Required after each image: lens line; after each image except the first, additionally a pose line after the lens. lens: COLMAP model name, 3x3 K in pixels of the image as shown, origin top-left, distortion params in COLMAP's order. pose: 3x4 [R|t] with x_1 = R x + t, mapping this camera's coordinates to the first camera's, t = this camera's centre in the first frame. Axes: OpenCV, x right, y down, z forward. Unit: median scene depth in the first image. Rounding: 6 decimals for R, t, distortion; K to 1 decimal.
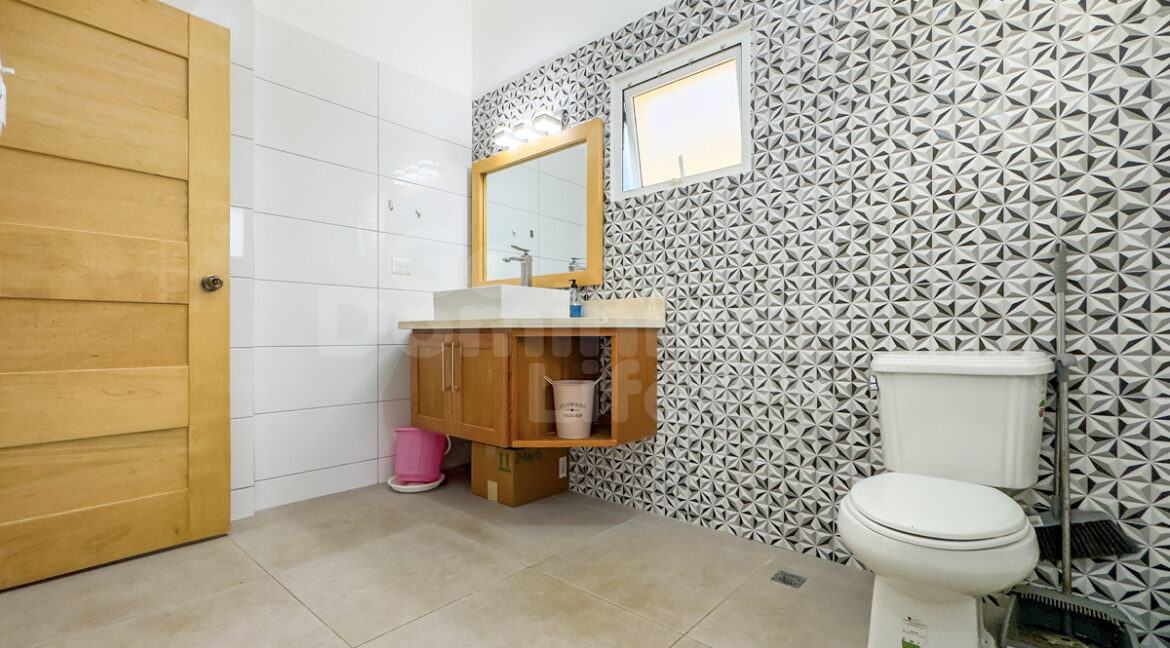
lens RADIAL K [[478.7, 0, 581.7], [0, 478.7, 328.1], [0, 0, 1]] dist [-0.001098, -0.000053]
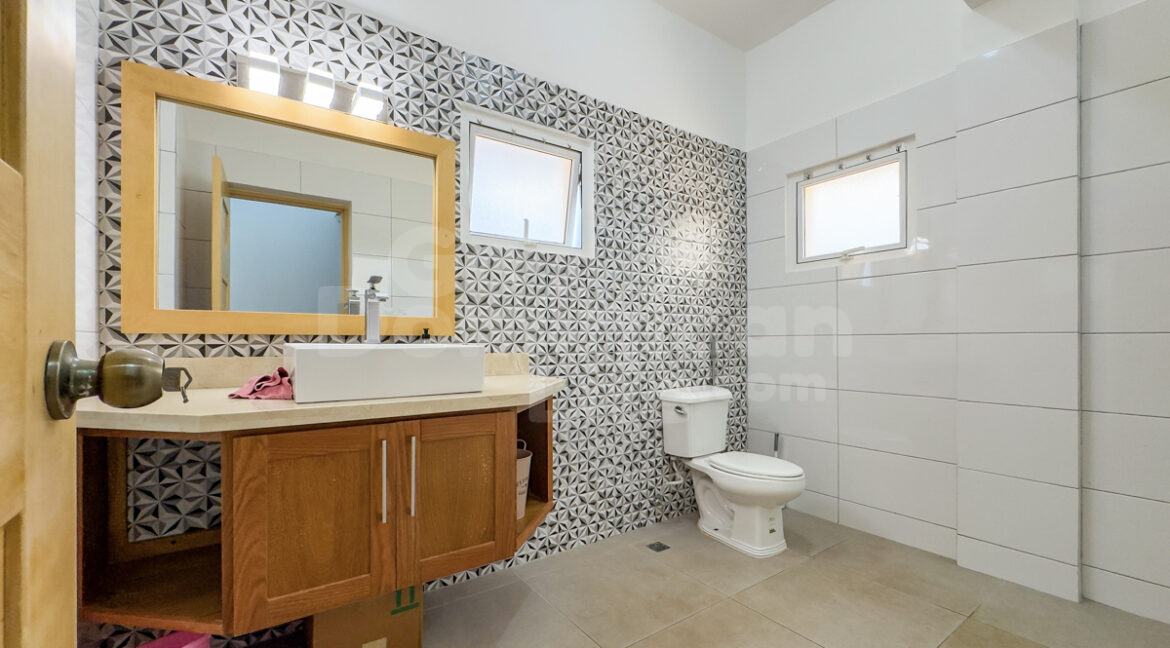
lens RADIAL K [[478.7, 0, 581.7], [0, 478.7, 328.1], [0, 0, 1]] dist [-0.001098, -0.000053]
pose [[0.265817, 0.014255, 0.963918, -0.886939], [-0.016356, 0.999813, -0.010276, -0.121813], [-0.963885, -0.013034, 0.266000, 0.668458]]
